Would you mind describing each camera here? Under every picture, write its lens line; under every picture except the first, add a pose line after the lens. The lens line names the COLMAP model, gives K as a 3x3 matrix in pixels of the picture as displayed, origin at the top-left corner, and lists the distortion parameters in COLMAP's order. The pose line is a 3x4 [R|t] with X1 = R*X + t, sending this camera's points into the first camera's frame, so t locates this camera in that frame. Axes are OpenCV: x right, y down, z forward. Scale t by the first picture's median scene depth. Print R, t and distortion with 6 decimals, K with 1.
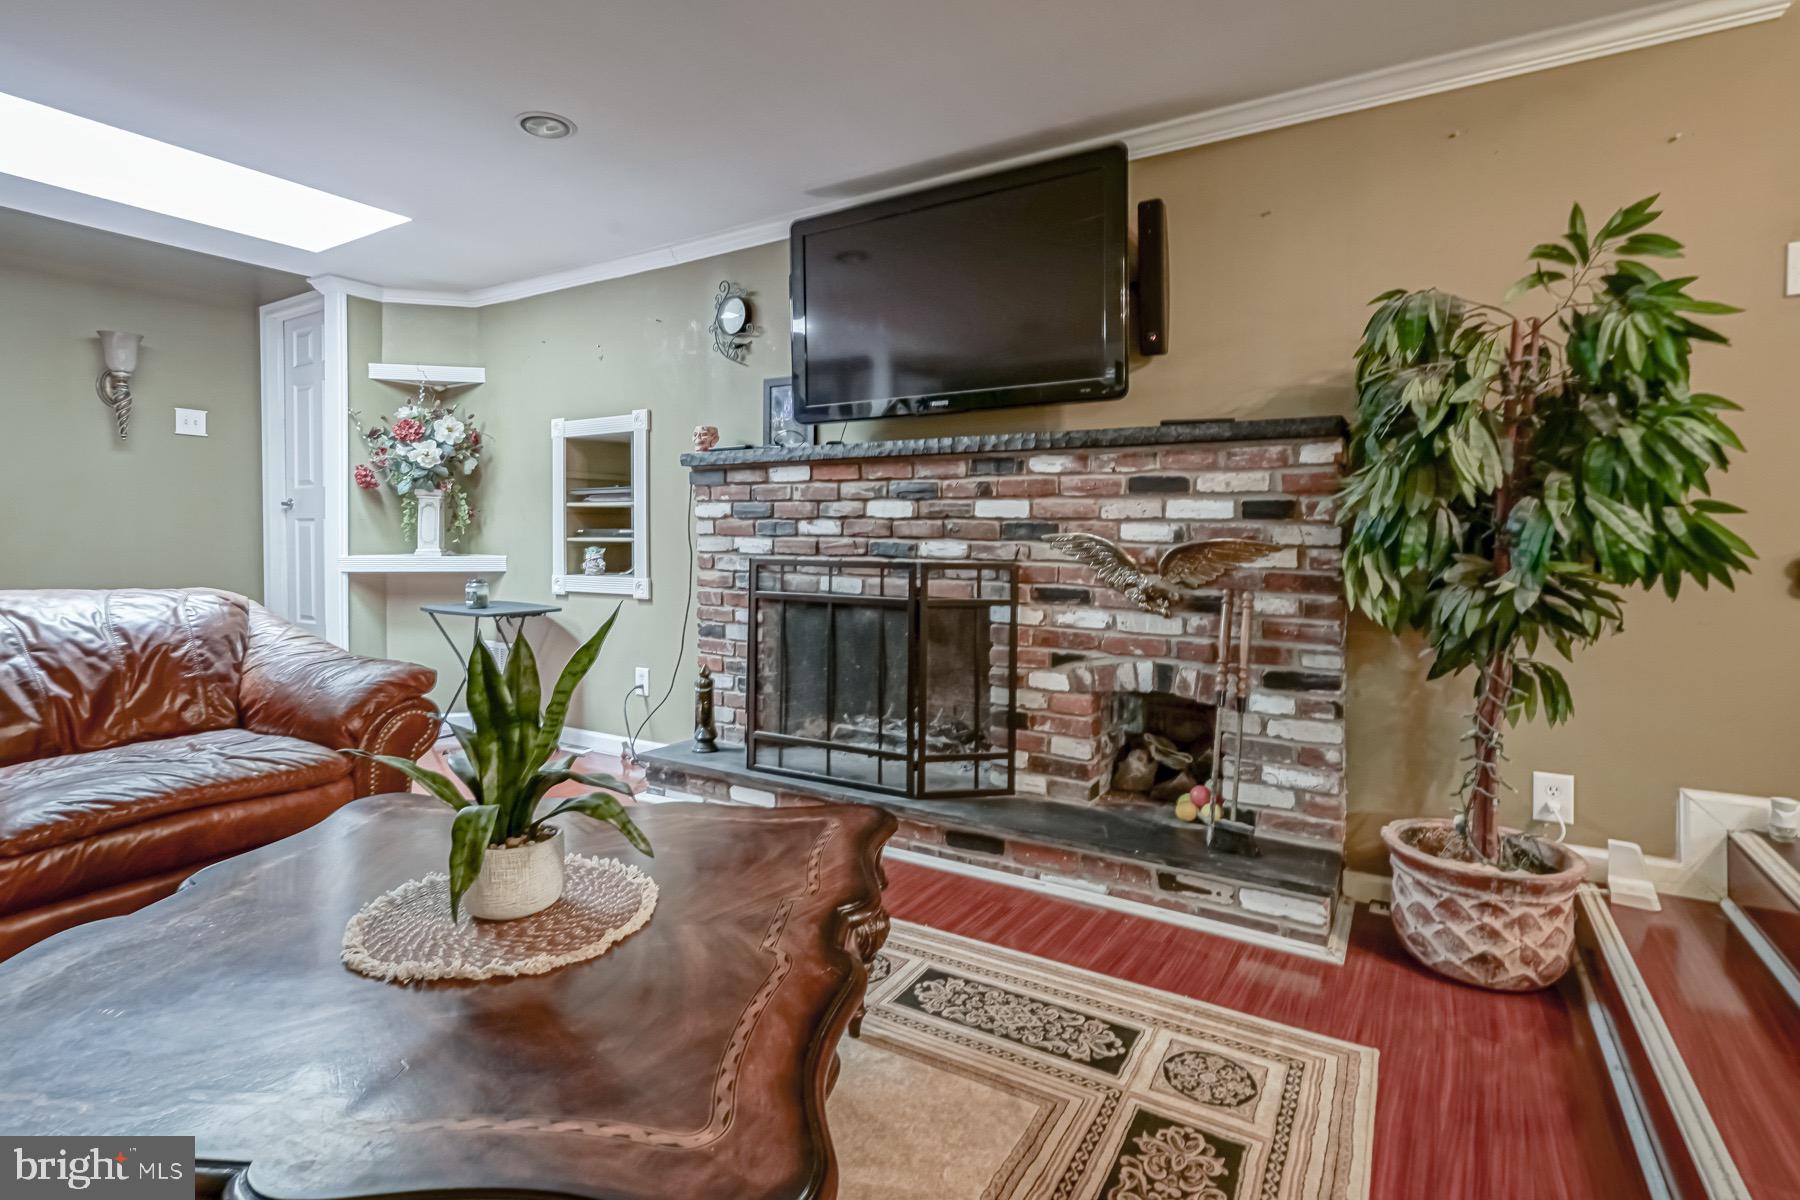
lens RADIAL K [[871.9, 0, 904.1], [0, 871.9, 559.9], [0, 0, 1]] dist [-0.002297, 0.000250]
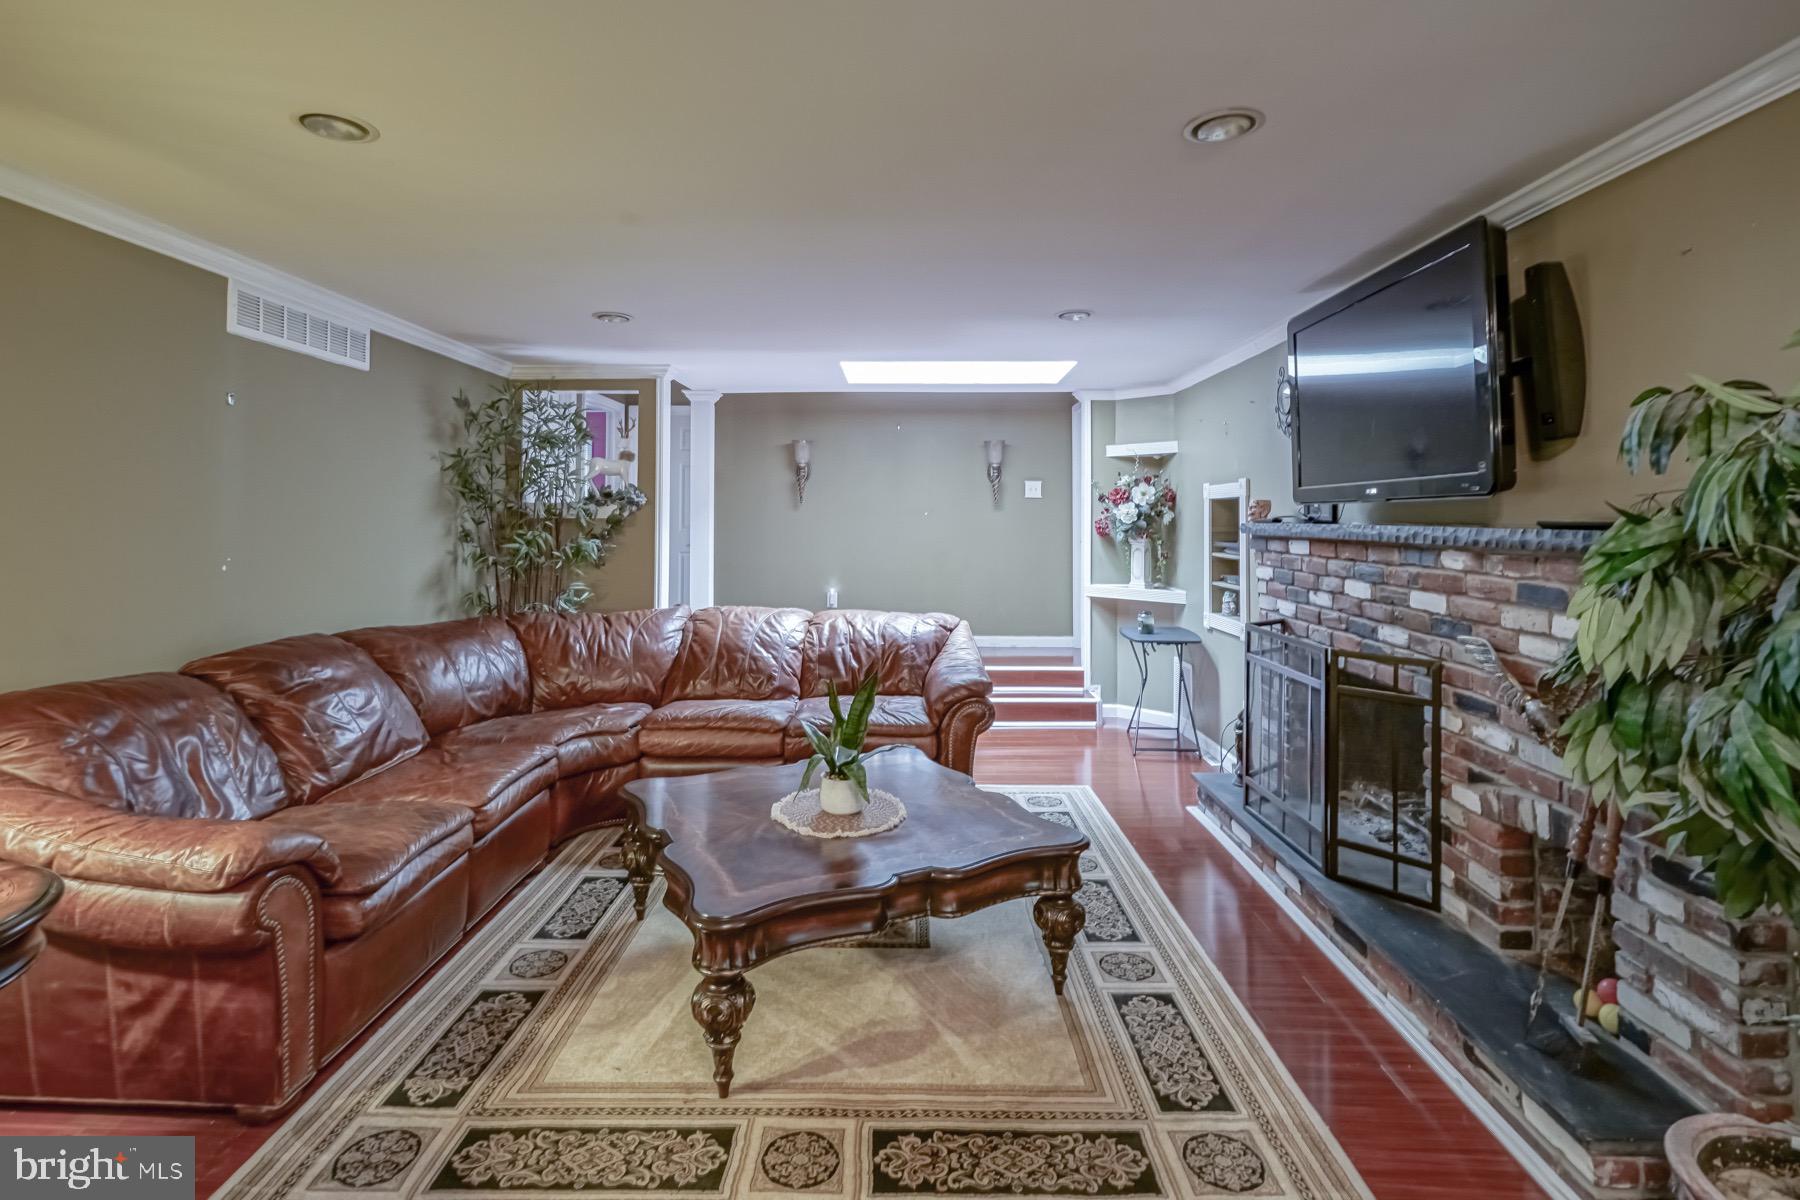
lens RADIAL K [[869.4, 0, 897.5], [0, 869.4, 518.1], [0, 0, 1]] dist [0.003322, 0.002058]
pose [[0.510120, -0.004166, -0.860093, 0.643351], [-0.026818, 0.999425, -0.020746, -0.116627], [0.859685, 0.033649, 0.509715, 0.020796]]
